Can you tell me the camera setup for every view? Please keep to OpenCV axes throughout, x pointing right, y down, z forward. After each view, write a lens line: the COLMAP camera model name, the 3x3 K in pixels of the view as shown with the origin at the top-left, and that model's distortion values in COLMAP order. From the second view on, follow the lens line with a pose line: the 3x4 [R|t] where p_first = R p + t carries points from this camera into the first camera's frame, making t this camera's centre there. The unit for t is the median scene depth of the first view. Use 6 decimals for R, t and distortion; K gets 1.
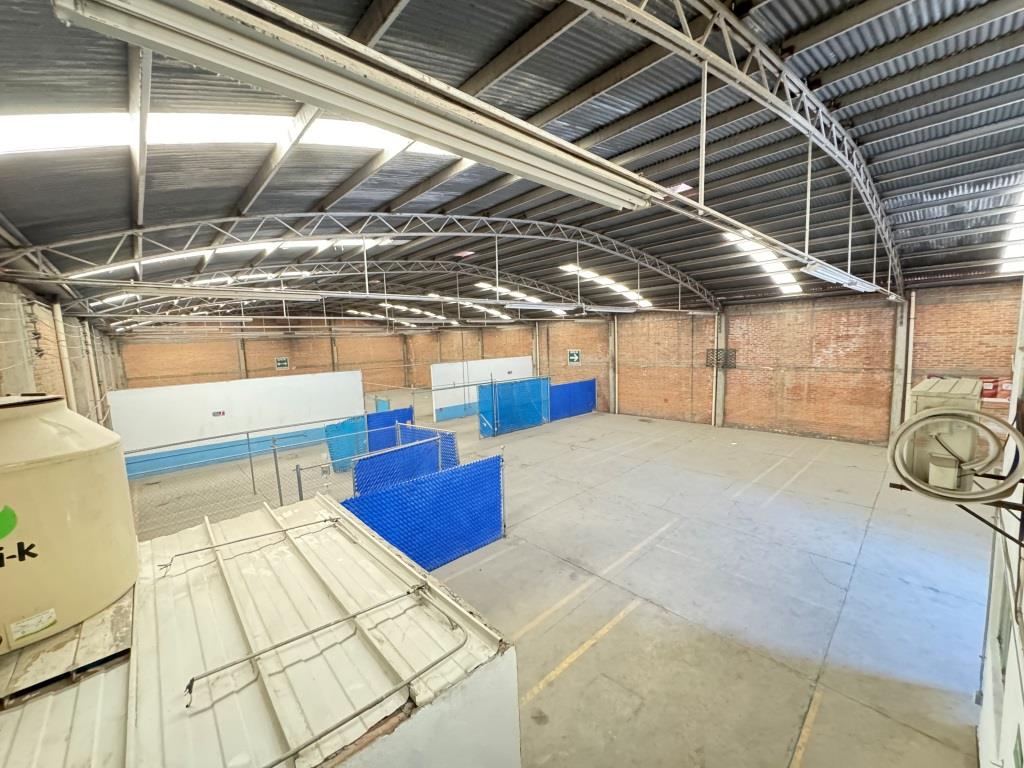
lens RADIAL K [[407.5, 0, 511.9], [0, 407.5, 381.7], [0, 0, 1]] dist [-0.002459, 0.000359]
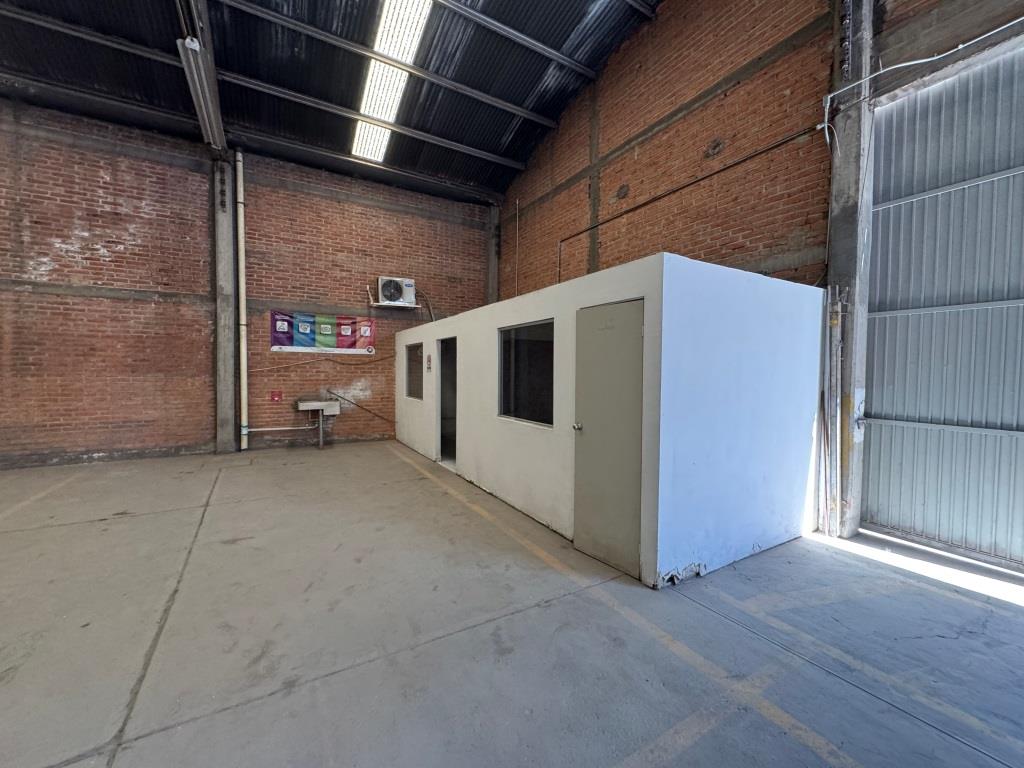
lens RADIAL K [[407.5, 0, 512.7], [0, 407.5, 382.3], [0, 0, 1]] dist [-0.002459, 0.000359]
pose [[0.208351, 0.010851, 0.977994, 0.503086], [0.084212, 0.996026, -0.028991, 0.118772], [-0.974422, 0.088399, 0.206609, 0.525434]]
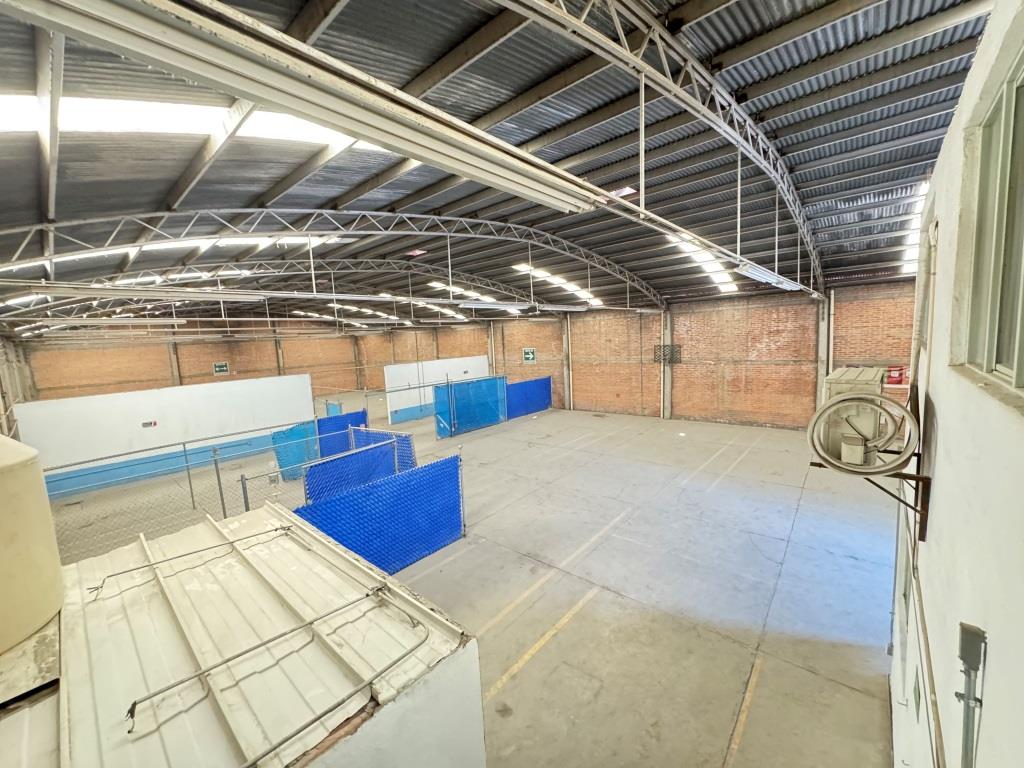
lens RADIAL K [[407.5, 0, 511.8], [0, 407.5, 381.9], [0, 0, 1]] dist [-0.002459, 0.000359]
pose [[0.994024, -0.026443, 0.105910, 0.000693], [0.026203, 0.999650, 0.003664, 0.000797], [-0.105970, -0.000867, 0.994369, -0.004096]]
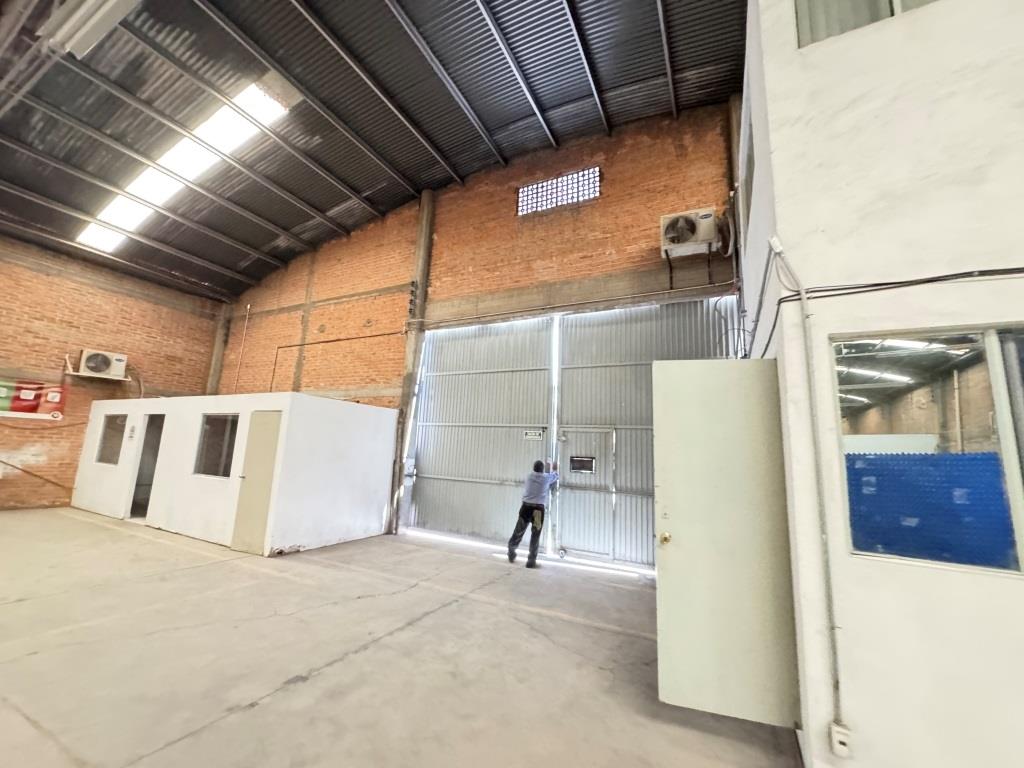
lens RADIAL K [[407.5, 0, 511.4], [0, 407.5, 382.8], [0, 0, 1]] dist [-0.002459, 0.000359]
pose [[-0.351967, 0.180497, 0.918445, 0.236784], [0.063621, 0.983575, -0.168915, 0.134525], [-0.933848, -0.001020, -0.357669, 0.429440]]
